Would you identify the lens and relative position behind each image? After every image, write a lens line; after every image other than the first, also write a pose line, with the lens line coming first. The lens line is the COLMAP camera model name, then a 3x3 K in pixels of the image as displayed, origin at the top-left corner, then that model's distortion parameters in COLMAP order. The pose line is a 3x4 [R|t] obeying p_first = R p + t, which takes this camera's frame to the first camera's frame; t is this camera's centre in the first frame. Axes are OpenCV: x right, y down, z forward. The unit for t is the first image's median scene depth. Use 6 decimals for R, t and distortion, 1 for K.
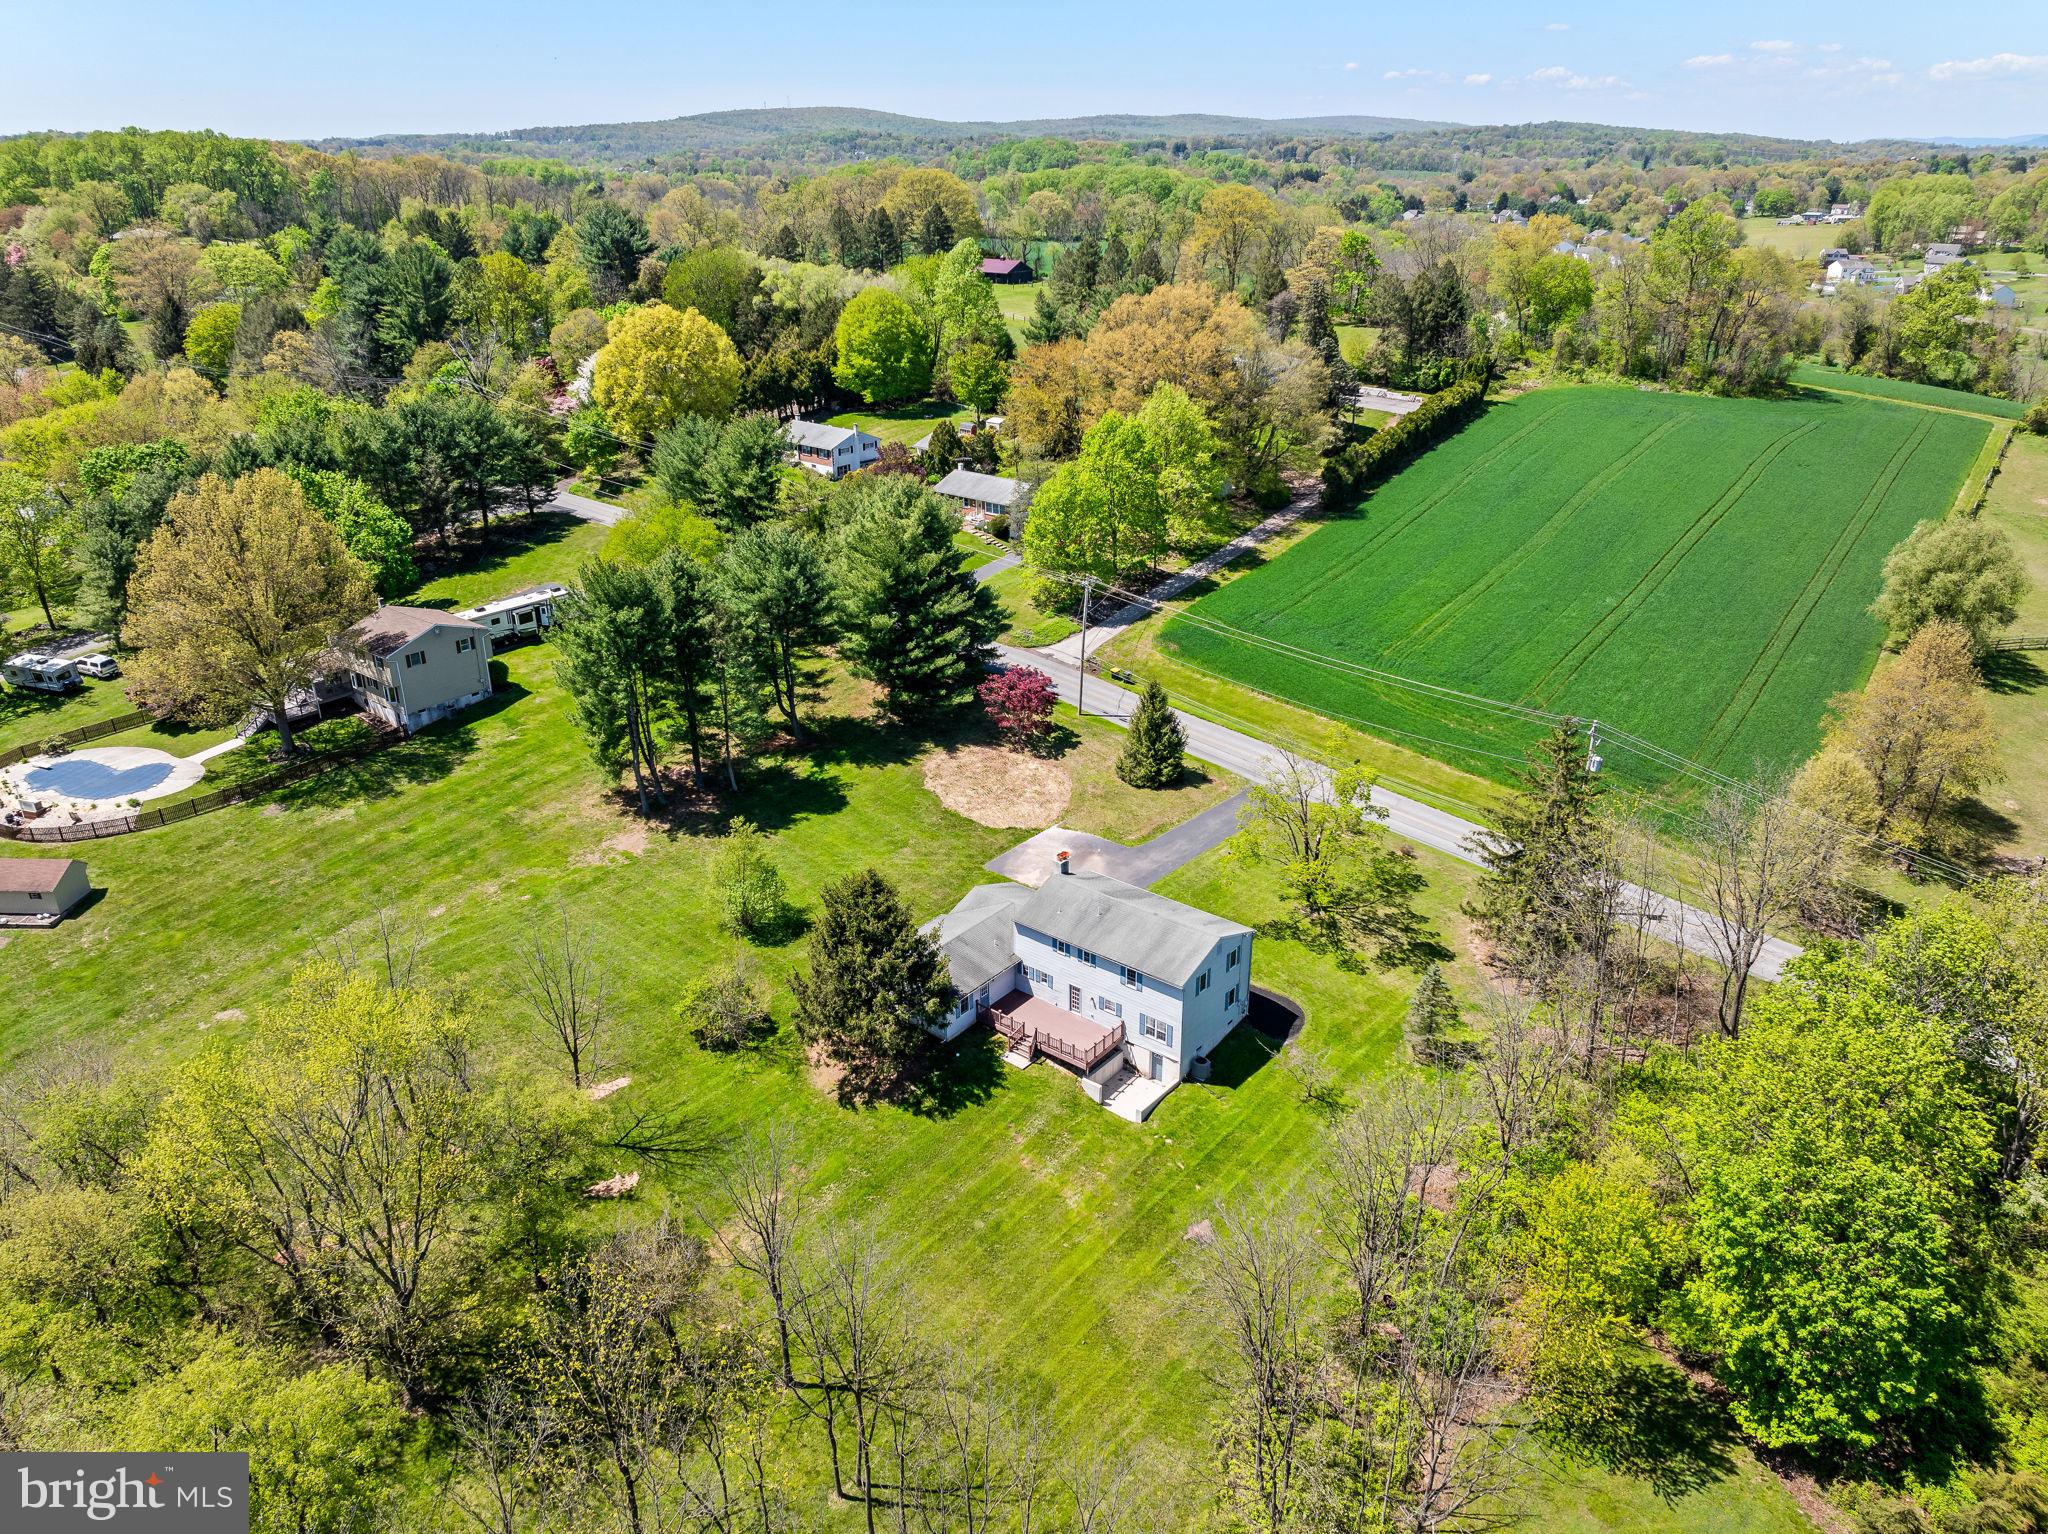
lens RADIAL K [[1448.8, 0, 1024.0], [0, 1448.8, 767.0], [0, 0, 1]] dist [-0.038145, -0.001347]
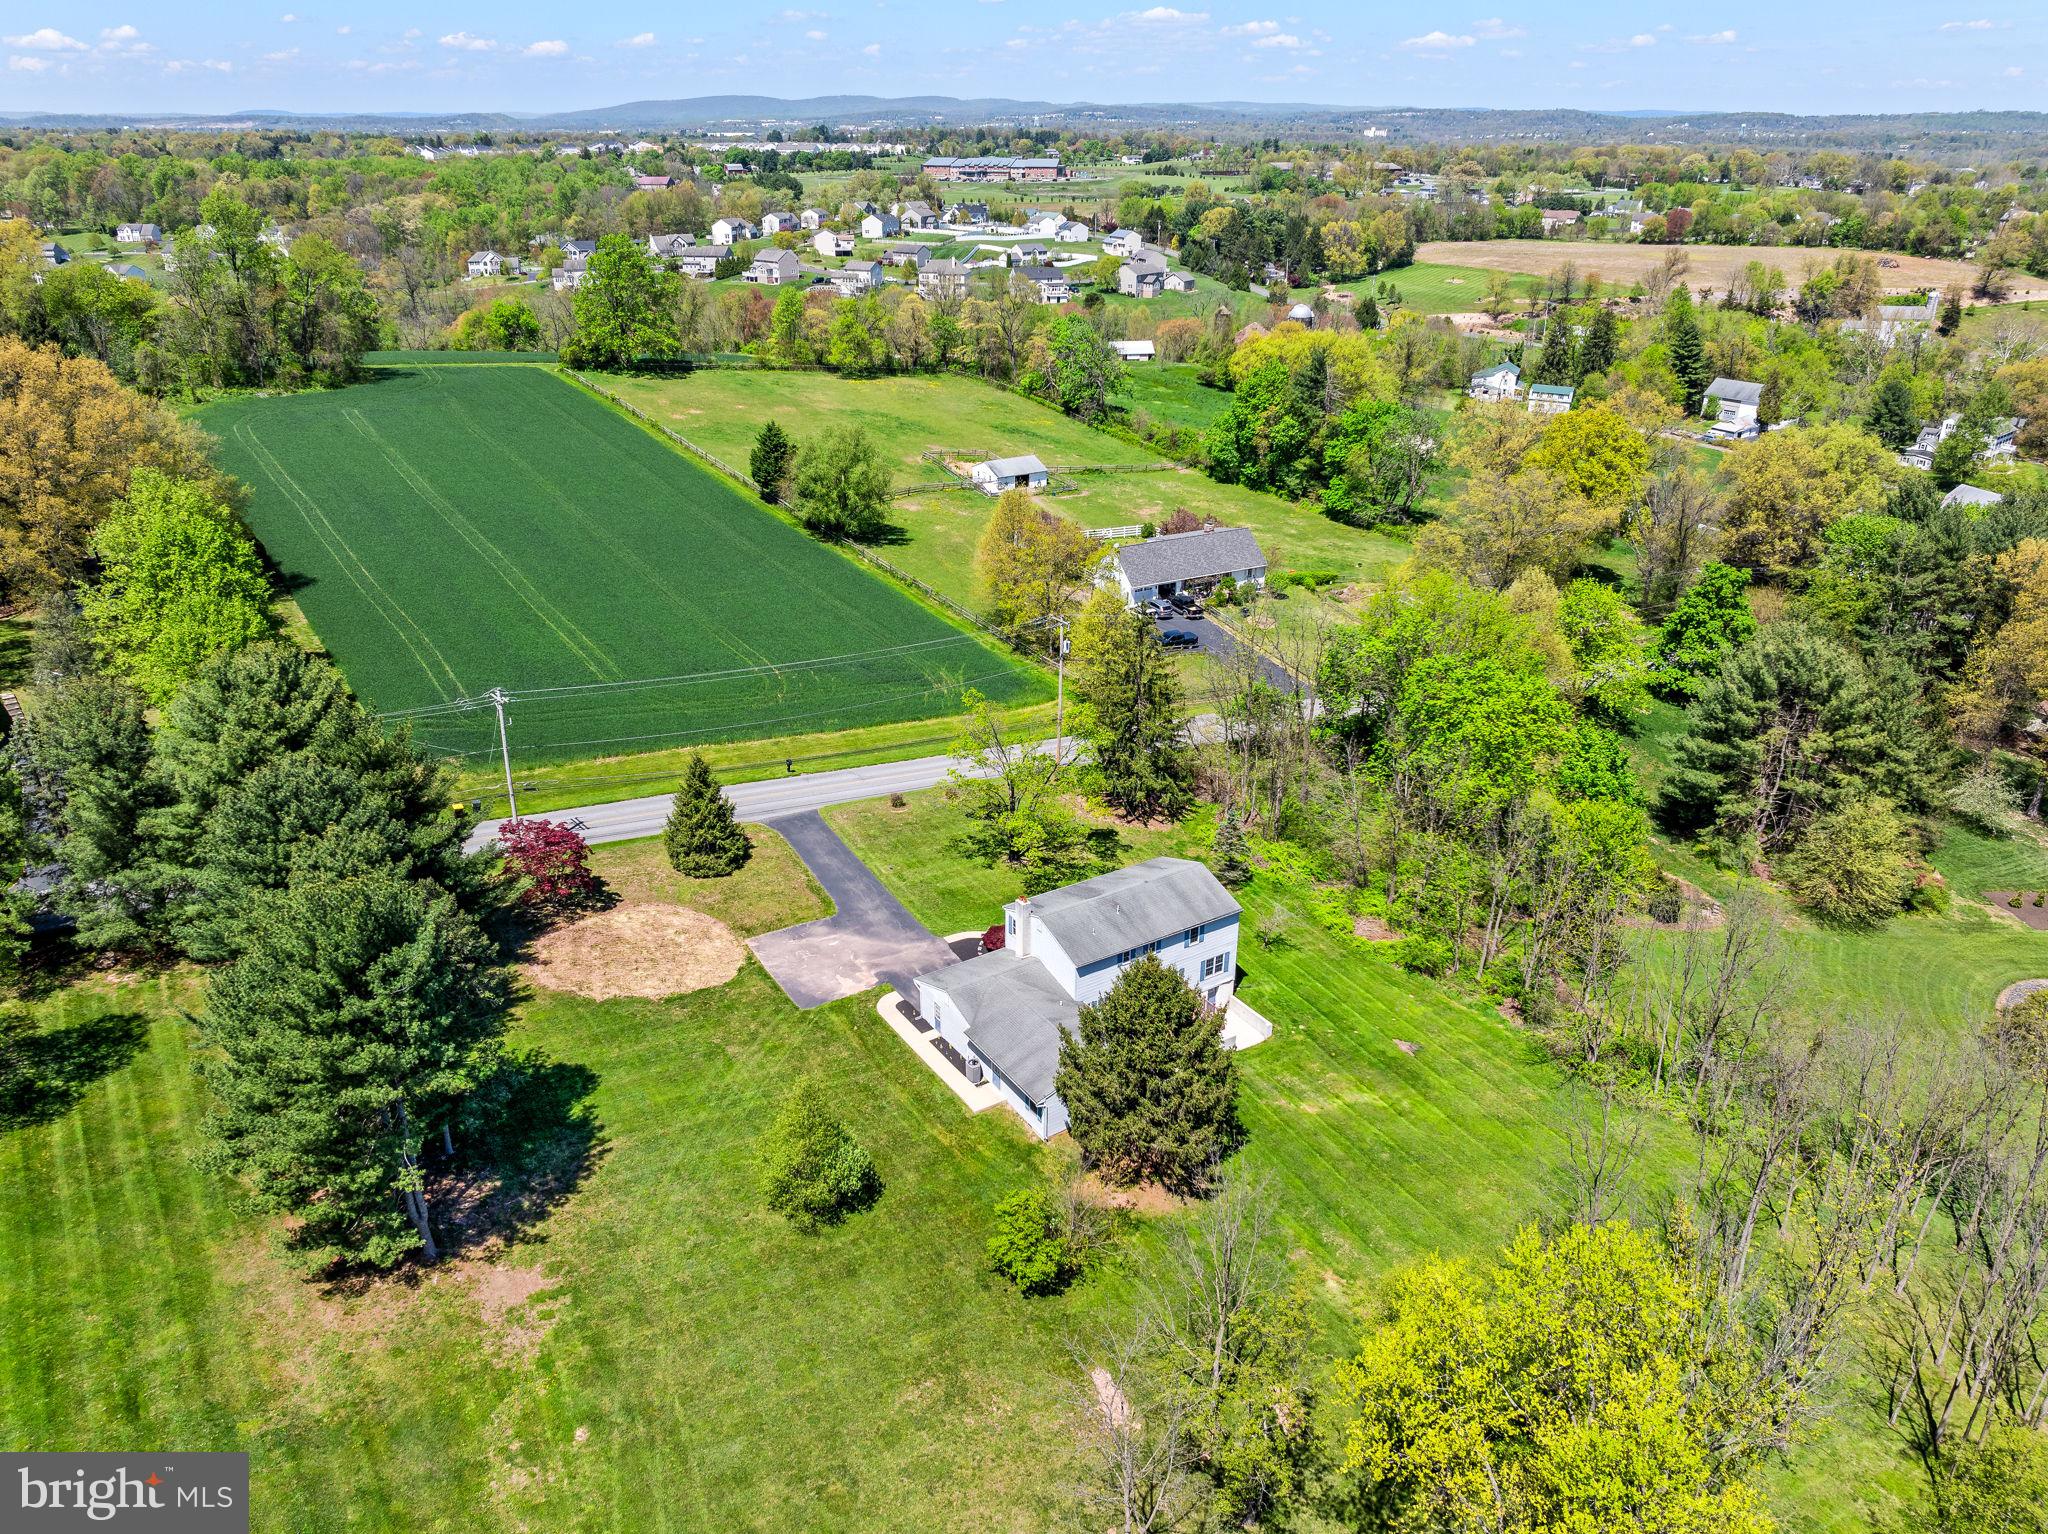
lens RADIAL K [[1448.8, 0, 1024.0], [0, 1448.8, 767.0], [0, 0, 1]] dist [-0.038145, -0.001347]
pose [[0.309089, -0.384825, 0.869697, -0.823759], [0.373942, 0.889997, 0.260908, -0.281290], [-0.874432, 0.244573, 0.418991, 0.631098]]
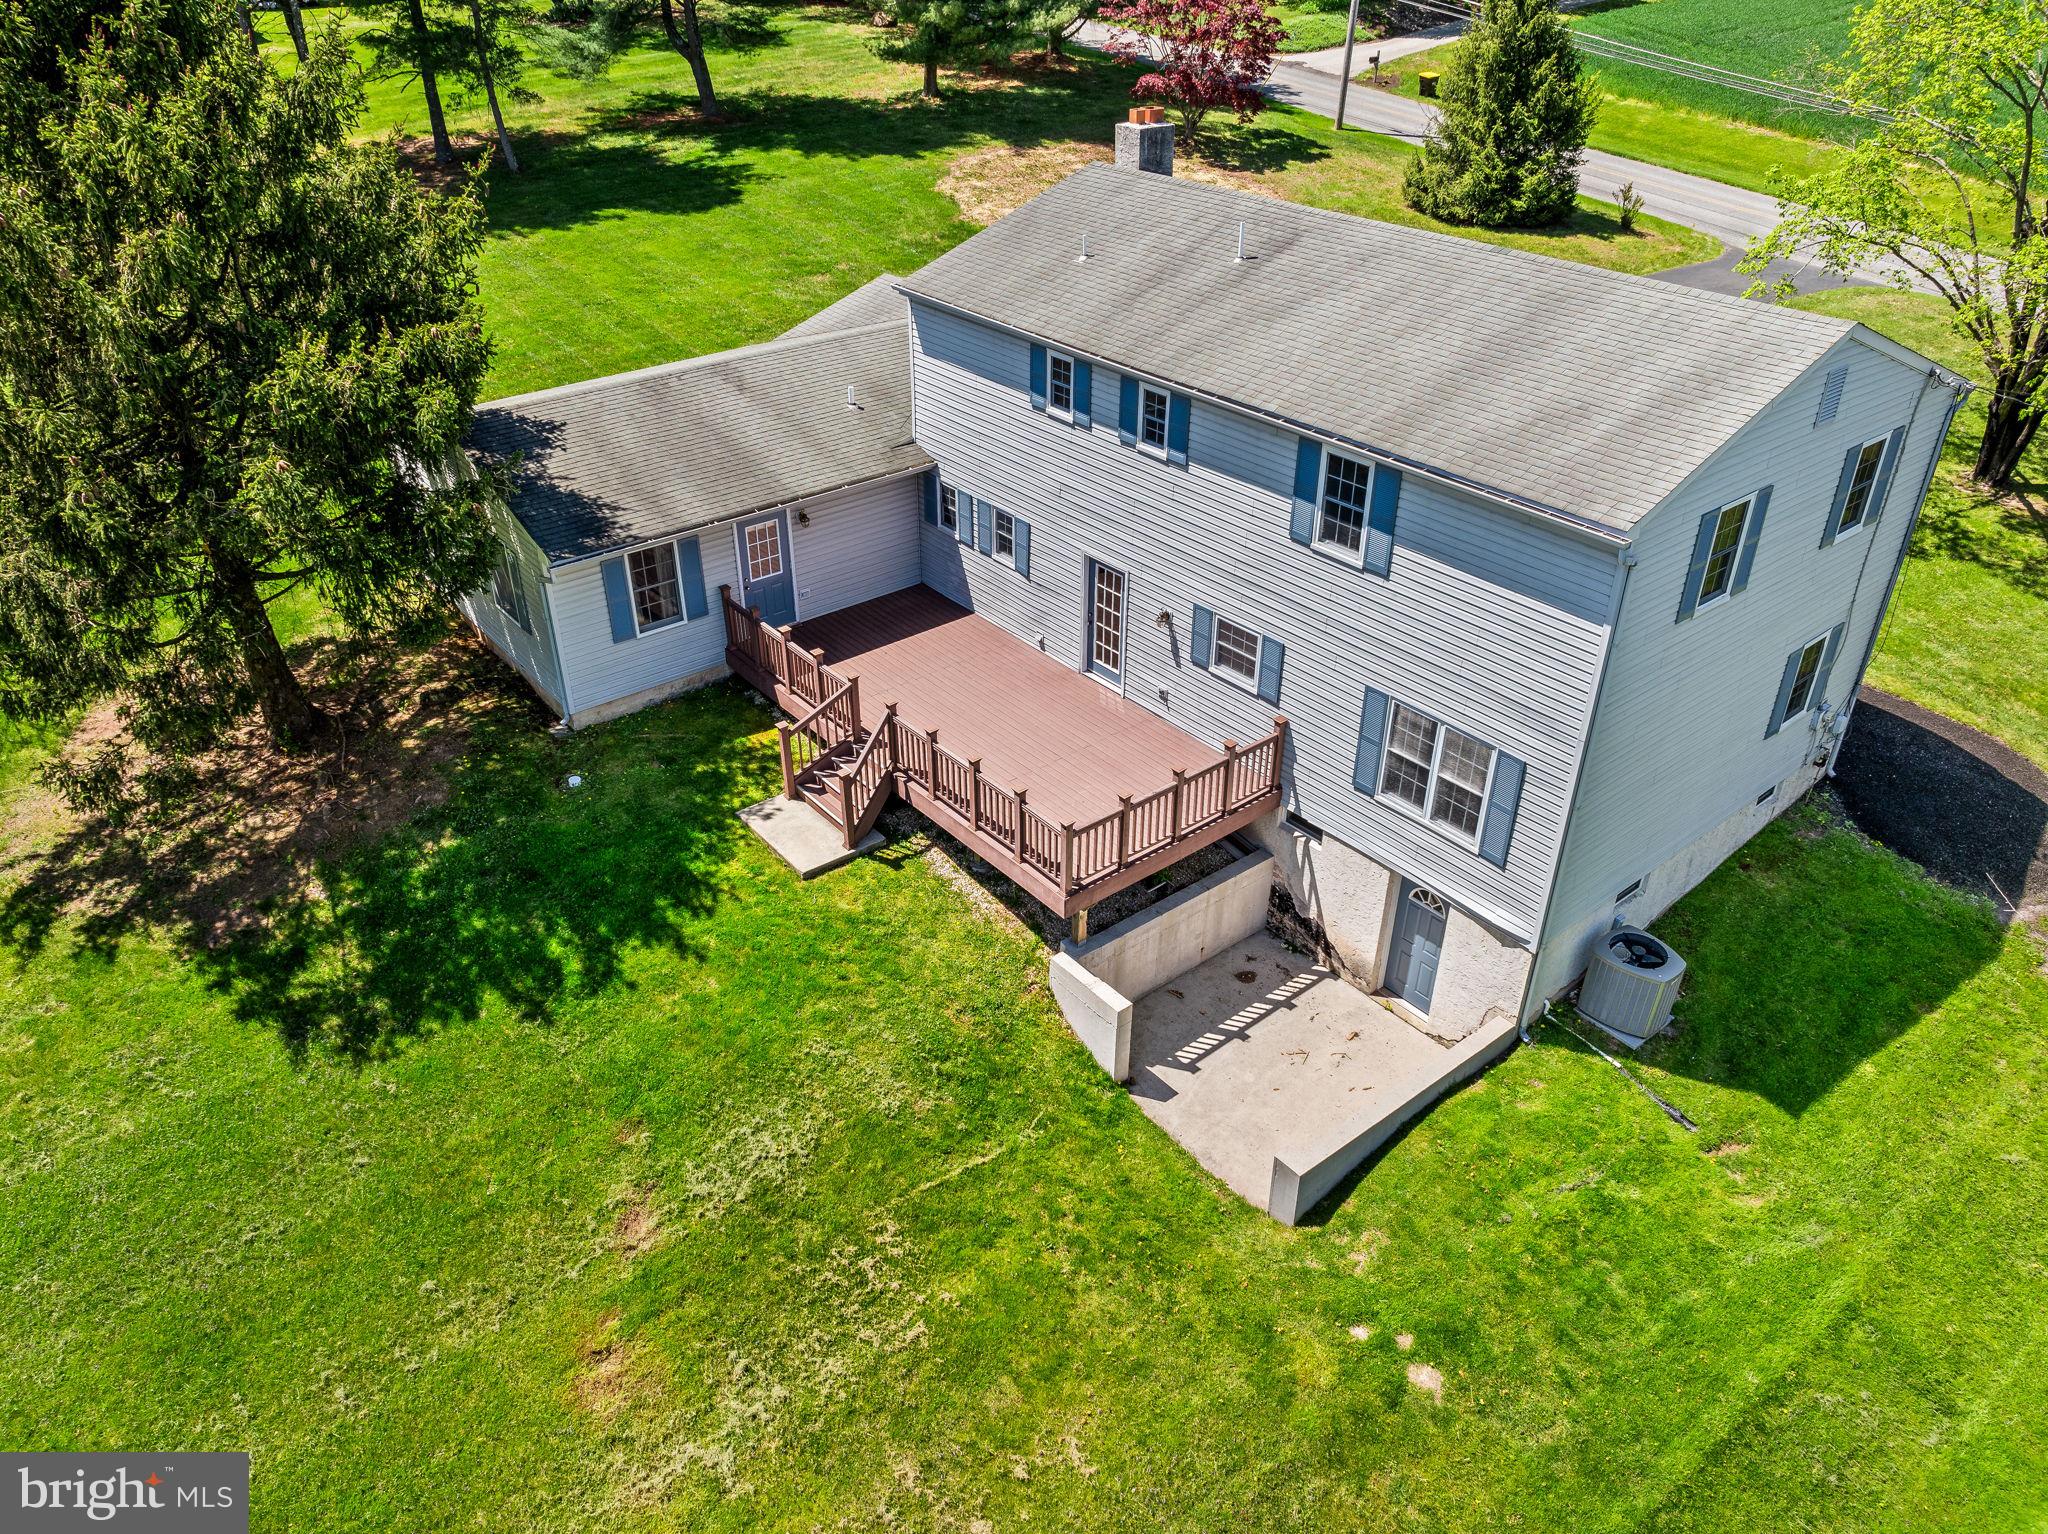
lens RADIAL K [[1448.8, 0, 1024.0], [0, 1448.8, 767.0], [0, 0, 1]] dist [-0.038145, -0.001347]
pose [[0.977164, 0.118815, -0.176162, 0.069022], [-0.091944, 0.983852, 0.153563, 0.151931], [0.191562, -0.133859, 0.972309, 0.776454]]
